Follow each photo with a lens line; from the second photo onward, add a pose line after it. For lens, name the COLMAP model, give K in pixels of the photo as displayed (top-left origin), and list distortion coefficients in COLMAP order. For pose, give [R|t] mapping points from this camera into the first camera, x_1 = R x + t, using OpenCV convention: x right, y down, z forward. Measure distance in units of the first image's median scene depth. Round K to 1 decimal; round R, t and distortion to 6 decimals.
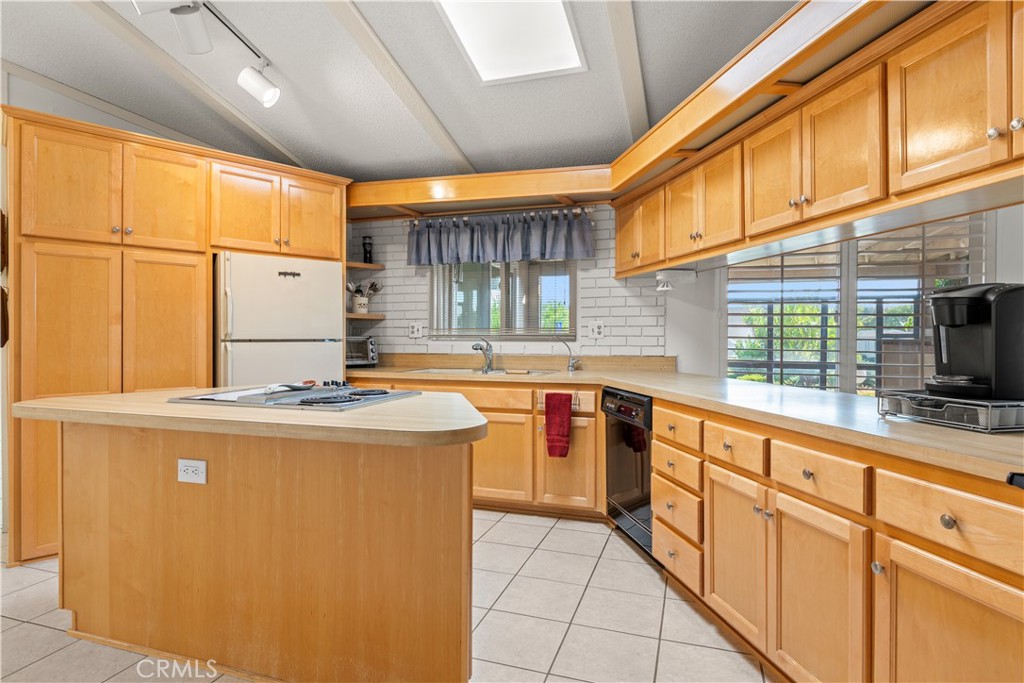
lens RADIAL K [[541.9, 0, 512.4], [0, 541.9, 333.3], [0, 0, 1]] dist [-0.034224, -0.000039]
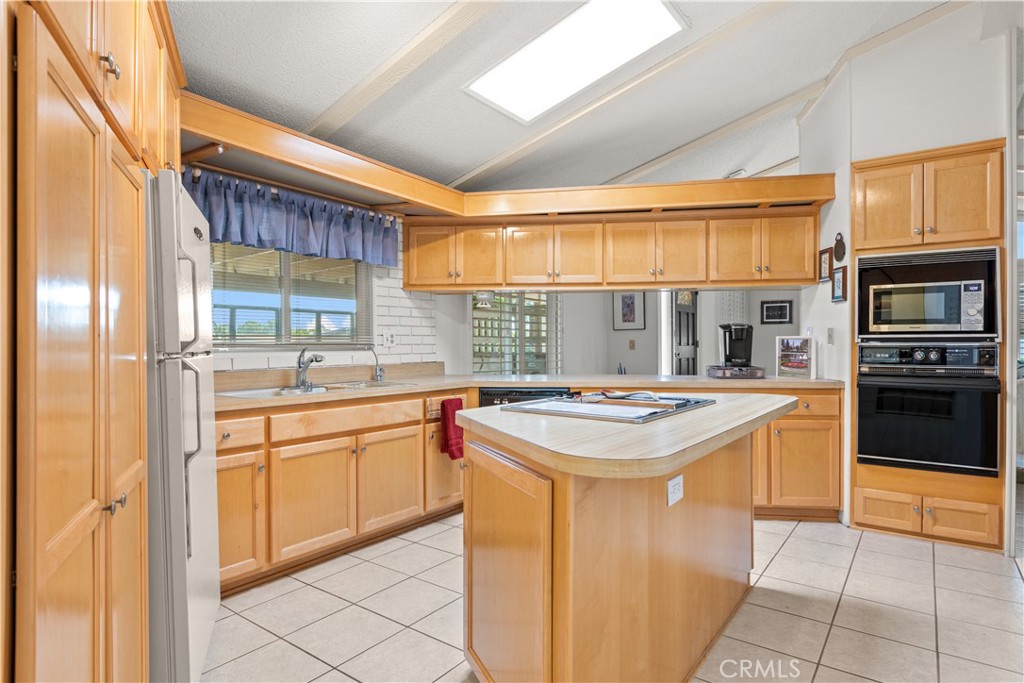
lens RADIAL K [[558.2, 0, 512.0], [0, 558.2, 341.5], [0, 0, 1]] dist [-0.000216, -0.000196]
pose [[0.299840, 0.000271, 0.953990, -0.804382], [-0.001076, 0.999999, 0.000054, -0.001224], [-0.953989, -0.001043, 0.299840, 0.490032]]
